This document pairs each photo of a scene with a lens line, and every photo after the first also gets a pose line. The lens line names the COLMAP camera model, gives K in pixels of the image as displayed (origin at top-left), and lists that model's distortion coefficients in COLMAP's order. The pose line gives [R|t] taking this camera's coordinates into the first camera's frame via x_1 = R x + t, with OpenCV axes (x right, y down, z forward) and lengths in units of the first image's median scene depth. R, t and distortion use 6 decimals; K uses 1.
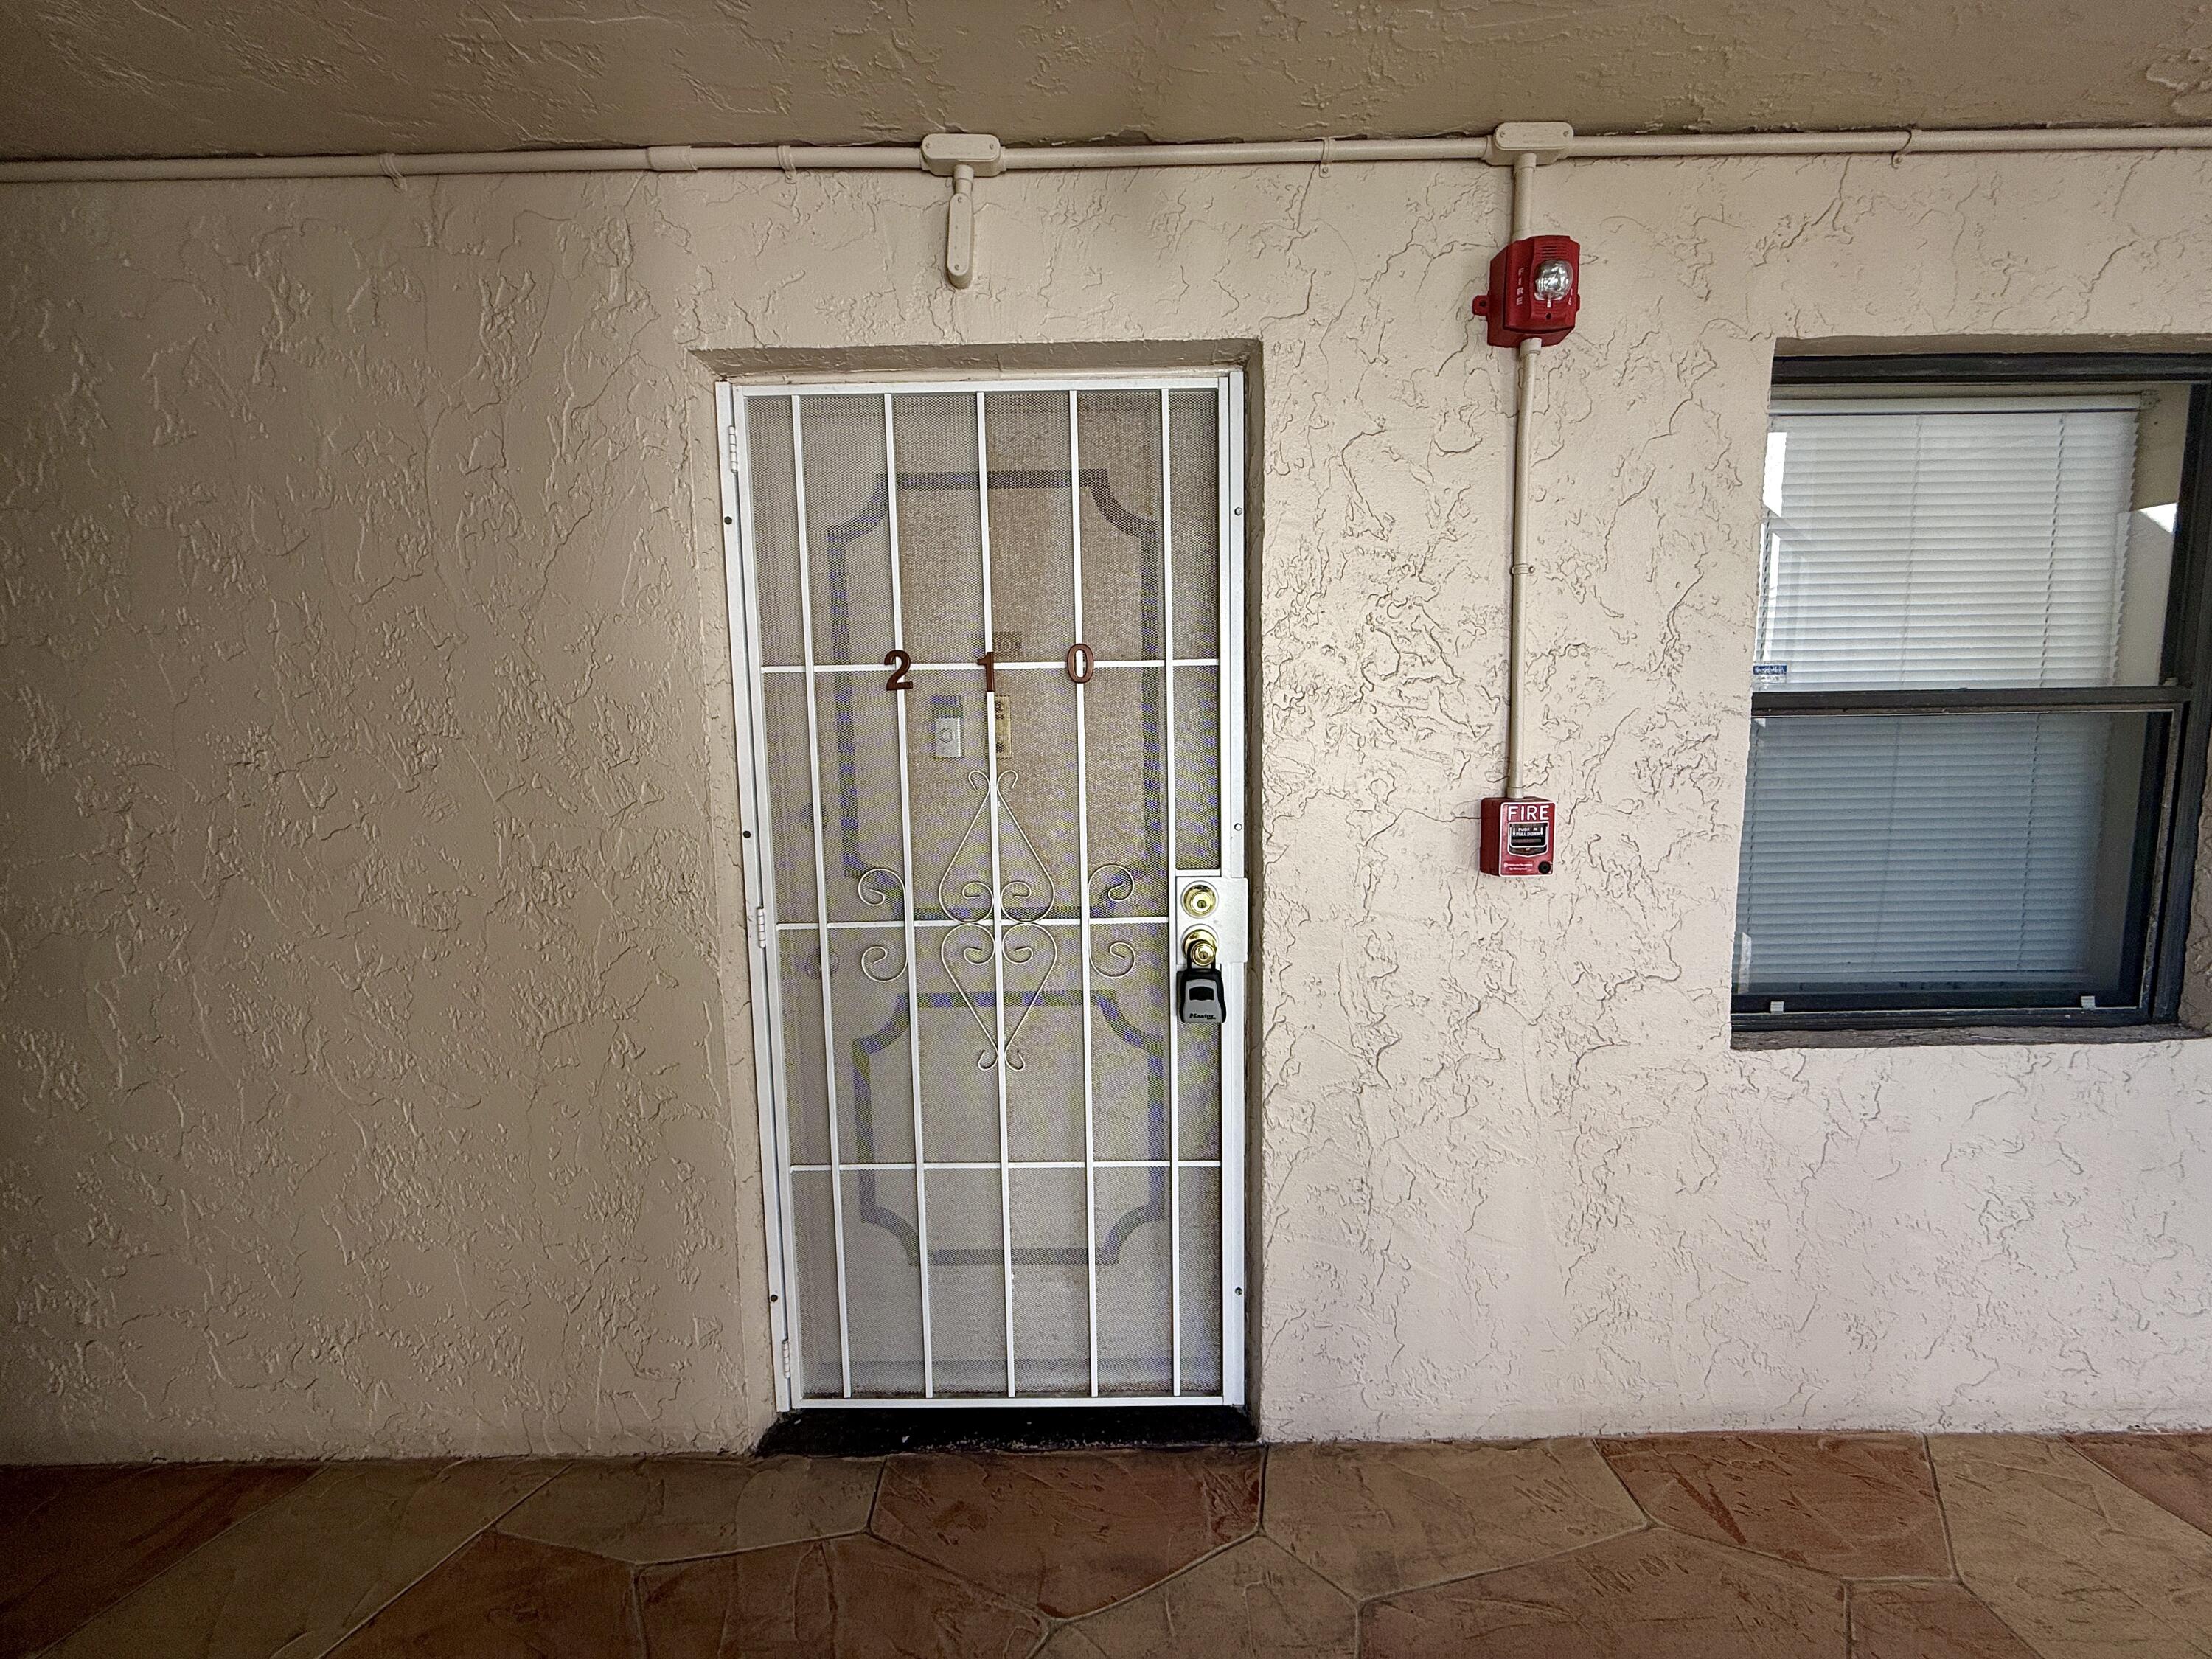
lens RADIAL K [[878.9, 0, 1099.8], [0, 878.9, 830.6], [0, 0, 1]] dist [-0.000620, 0.000304]
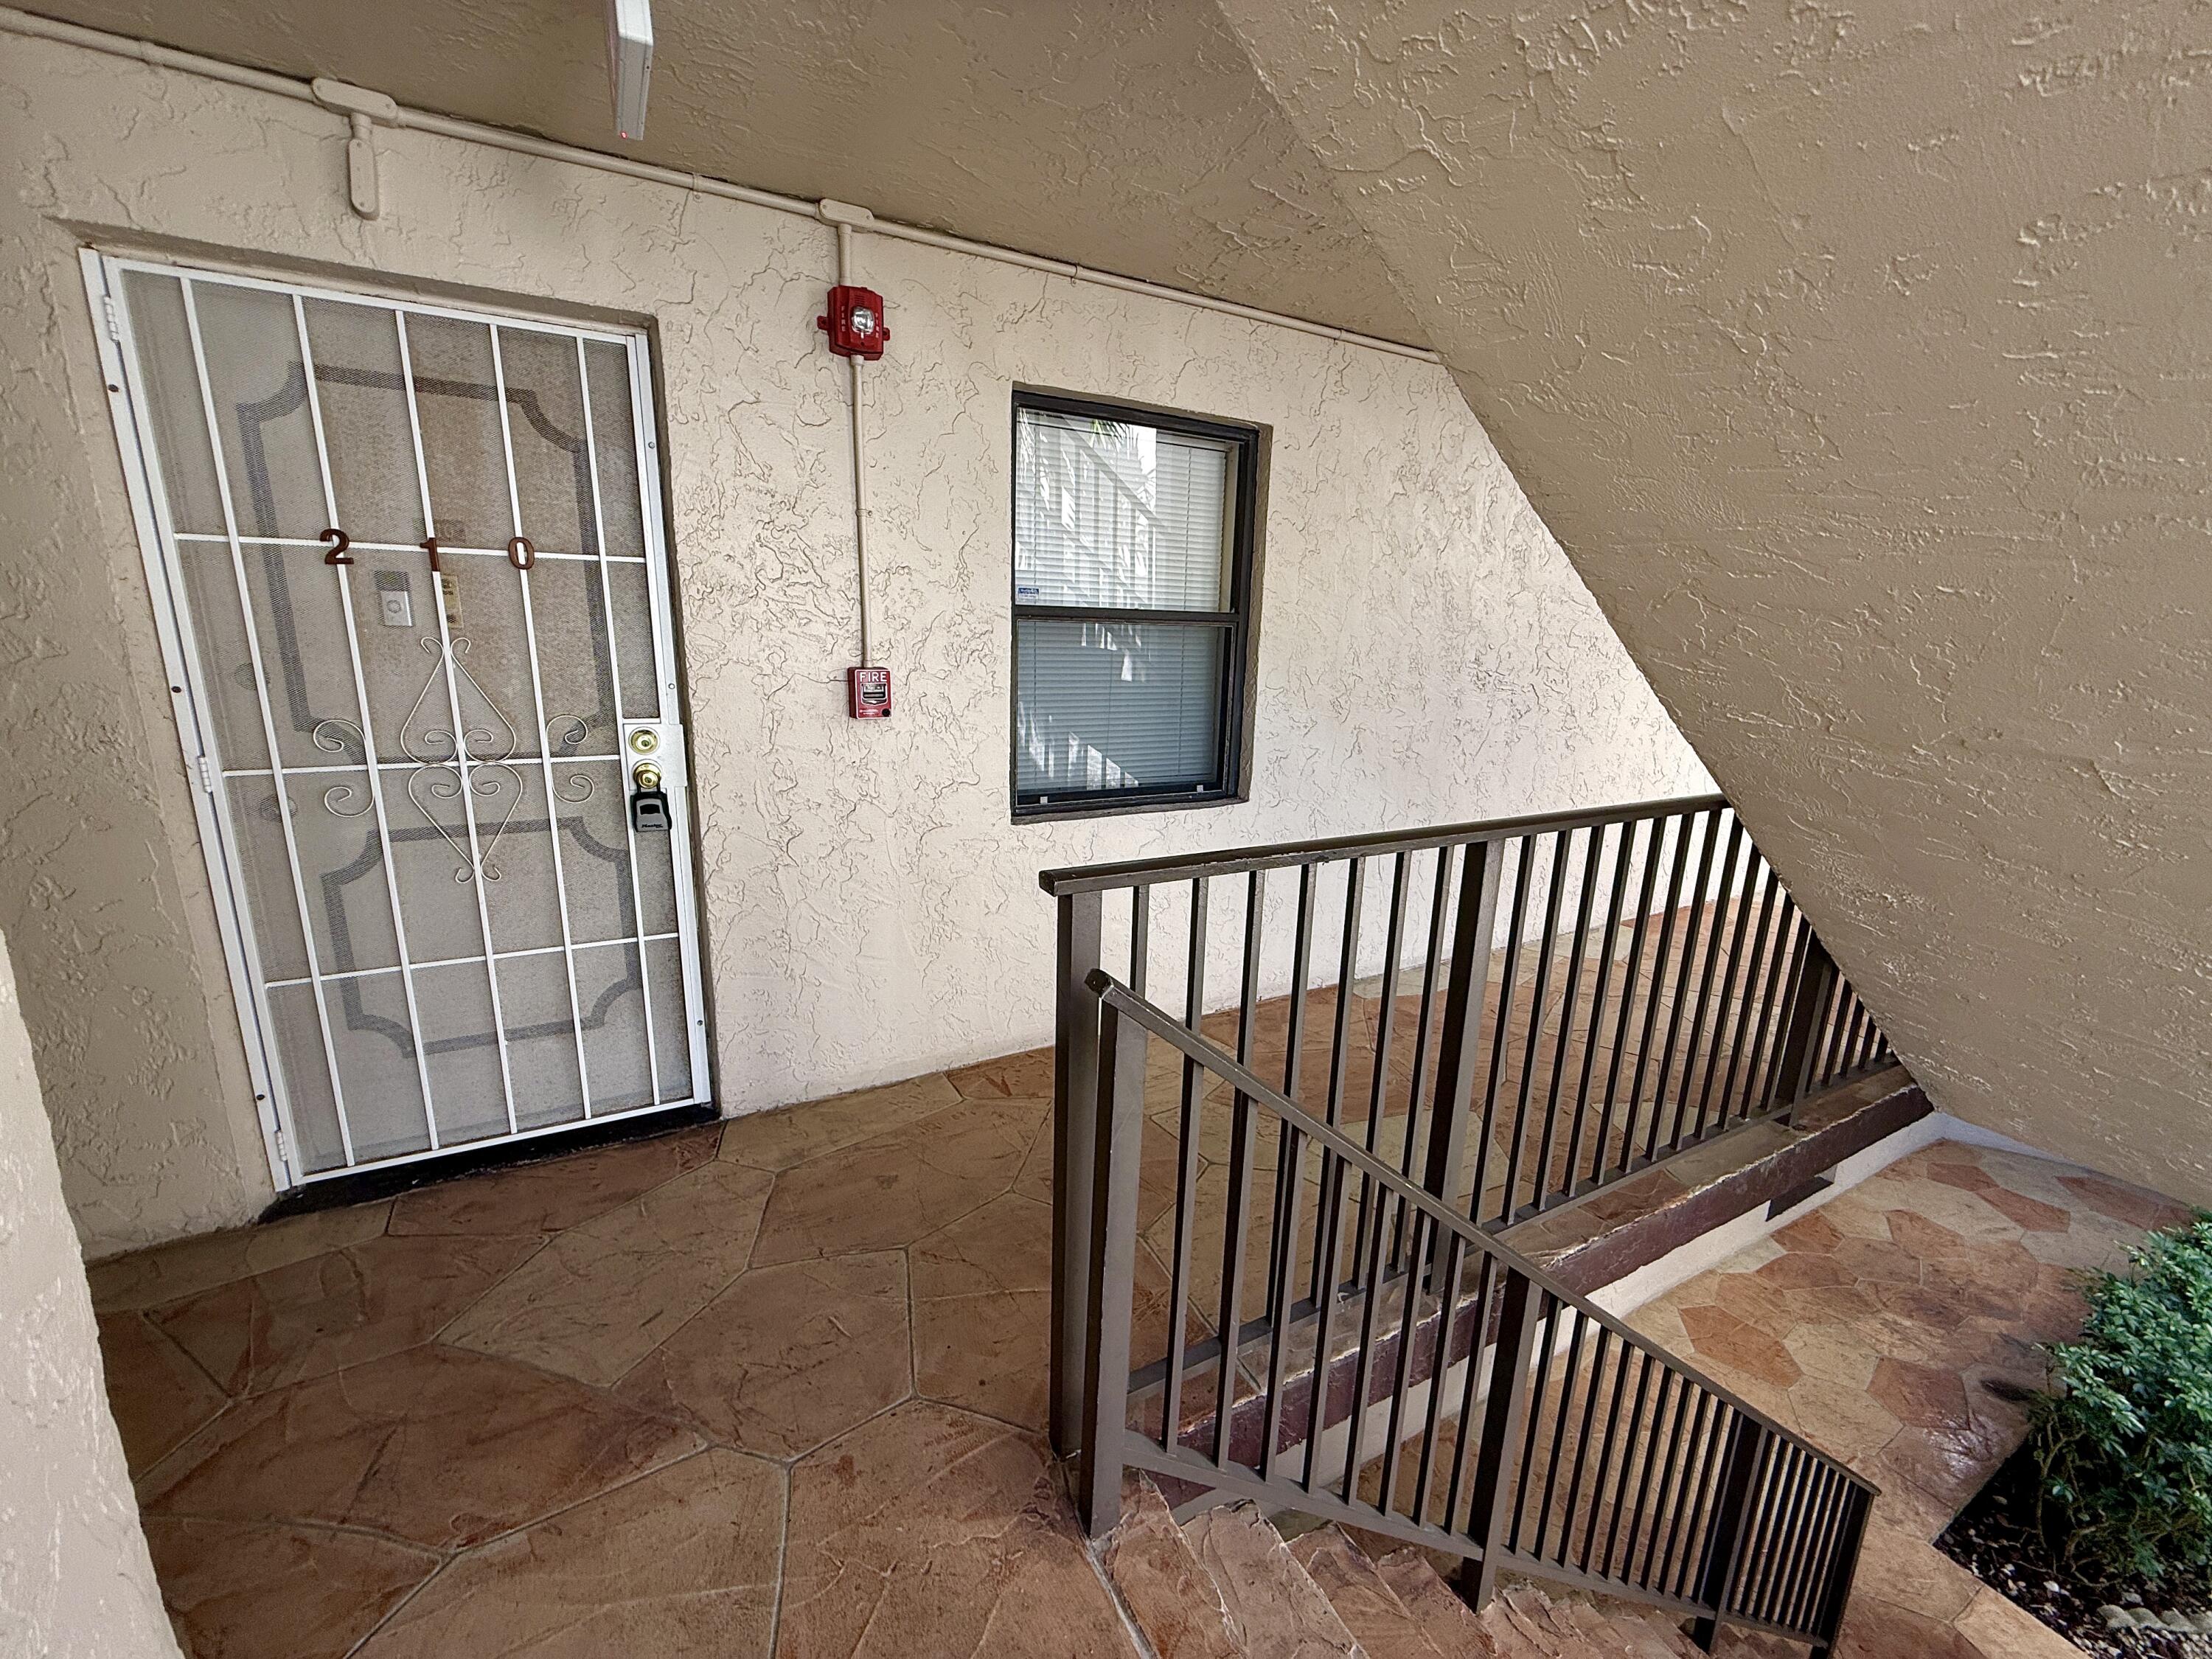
lens RADIAL K [[878.9, 0, 1099.8], [0, 878.9, 830.6], [0, 0, 1]] dist [-0.000620, 0.000304]
pose [[0.881535, -0.068306, 0.467151, 0.091968], [0.013125, 0.992642, 0.120376, 0.063082], [-0.471936, -0.099984, 0.875945, -0.529871]]
